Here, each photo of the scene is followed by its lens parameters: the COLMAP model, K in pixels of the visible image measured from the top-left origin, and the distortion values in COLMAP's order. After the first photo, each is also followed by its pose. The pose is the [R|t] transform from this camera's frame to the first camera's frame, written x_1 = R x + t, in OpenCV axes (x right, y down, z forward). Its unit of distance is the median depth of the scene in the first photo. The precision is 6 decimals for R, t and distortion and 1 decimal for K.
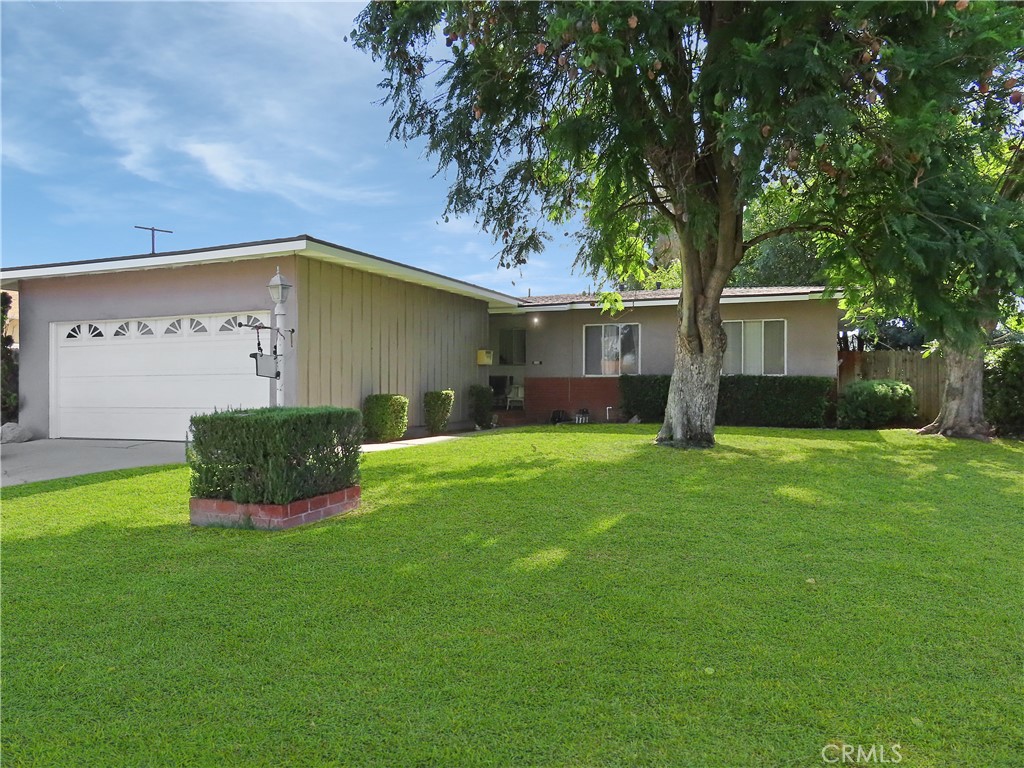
lens RADIAL K [[730.8, 0, 512.0], [0, 730.8, 384.0], [0, 0, 1]] dist [-0.010516, 0.005349]
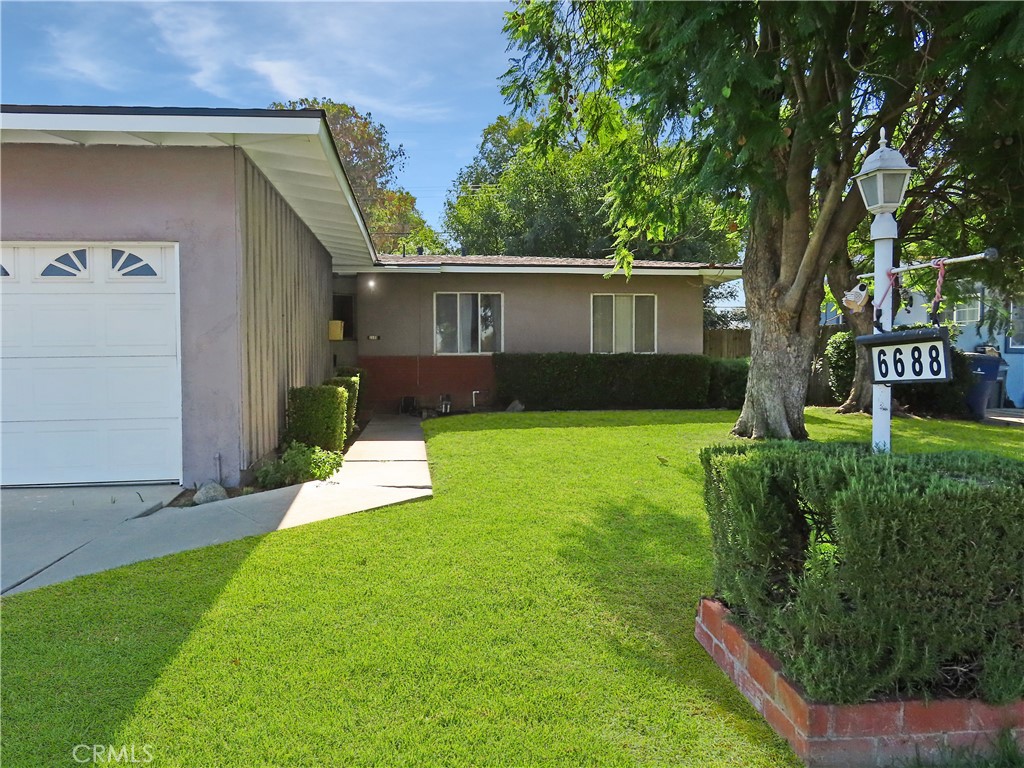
lens RADIAL K [[738.5, 0, 512.5], [0, 738.5, 381.8], [0, 0, 1]] dist [0.001923, 0.007300]
pose [[0.863051, -0.021769, 0.504647, -0.306771], [0.004347, 0.999354, 0.035676, -0.011588], [-0.505098, -0.028596, 0.862588, 0.289786]]
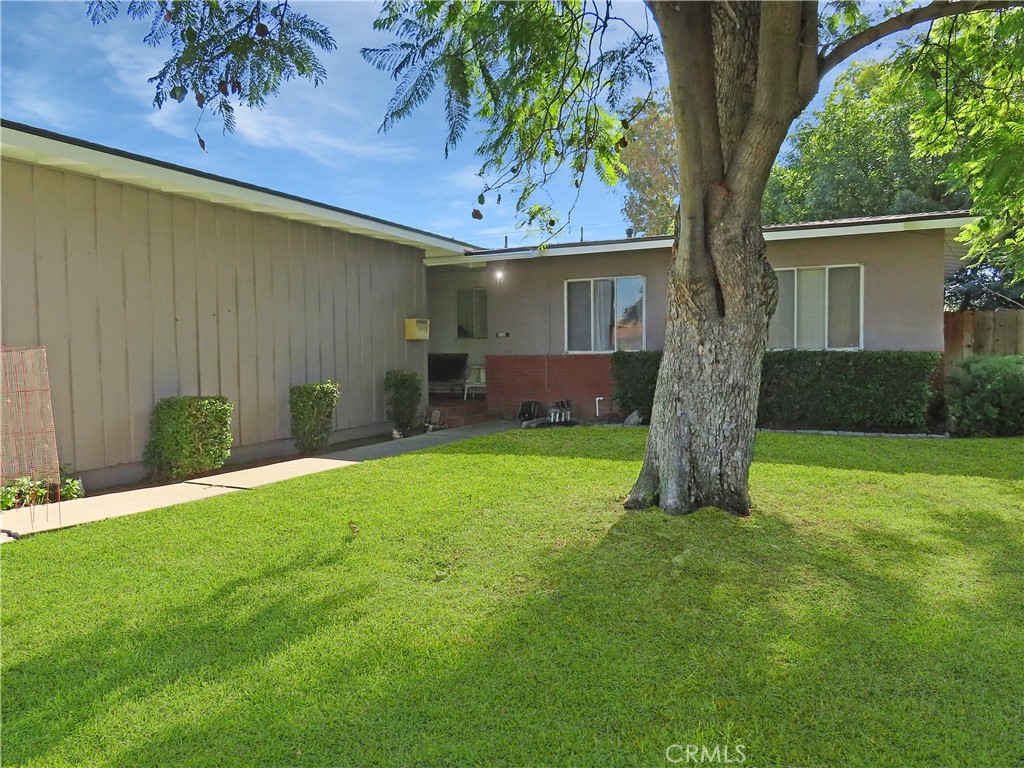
lens RADIAL K [[730.8, 0, 512.0], [0, 730.8, 384.0], [0, 0, 1]] dist [-0.010516, 0.005349]
pose [[0.998633, -0.011565, -0.050982, 0.101294], [0.013764, 0.998981, 0.042992, -0.014942], [0.050433, -0.043635, 0.997774, 0.358123]]
